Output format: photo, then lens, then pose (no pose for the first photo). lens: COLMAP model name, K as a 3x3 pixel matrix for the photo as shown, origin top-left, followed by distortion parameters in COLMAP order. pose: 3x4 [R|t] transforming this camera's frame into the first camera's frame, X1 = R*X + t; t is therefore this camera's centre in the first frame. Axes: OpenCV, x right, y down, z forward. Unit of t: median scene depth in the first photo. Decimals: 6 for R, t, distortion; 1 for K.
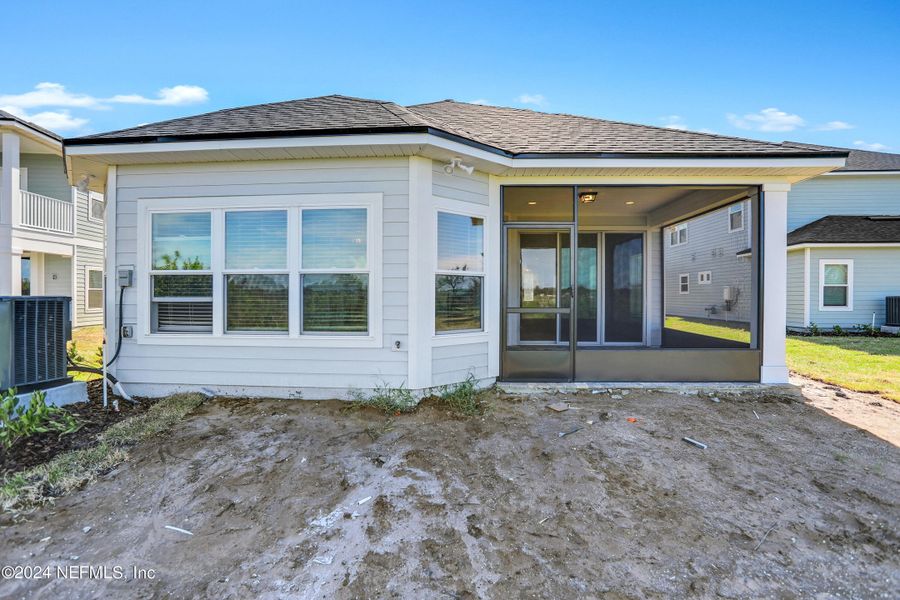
lens RADIAL K [[454.0, 0, 450.1], [0, 454.0, 295.9], [0, 0, 1]] dist [-0.033003, 0.008835]
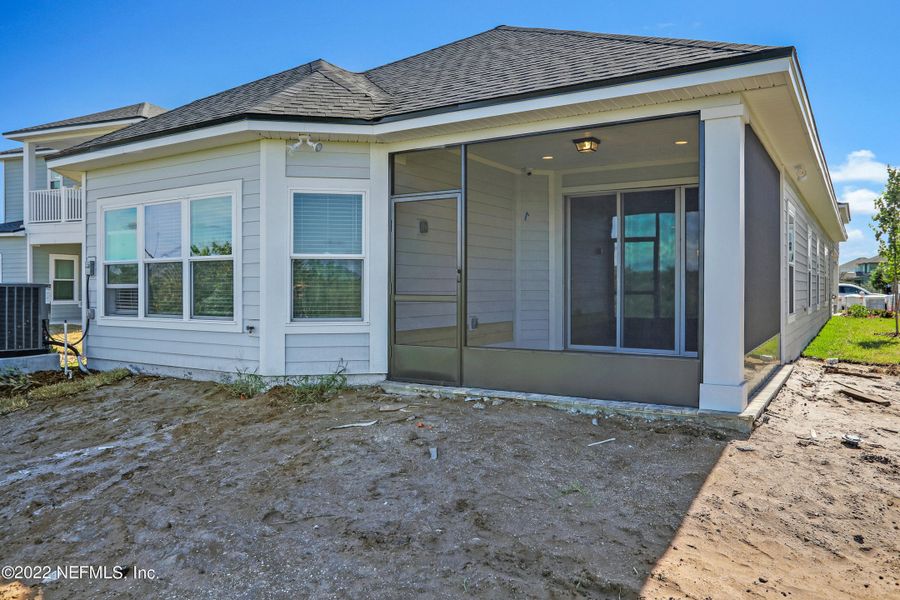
lens RADIAL K [[678.4, 0, 448.7], [0, 678.4, 294.1], [0, 0, 1]] dist [0.036268, -0.002592]
pose [[0.866486, 0.001398, -0.499199, 0.974456], [0.002650, 0.999969, 0.007401, 0.017437], [0.499194, -0.007736, 0.866456, -0.081339]]
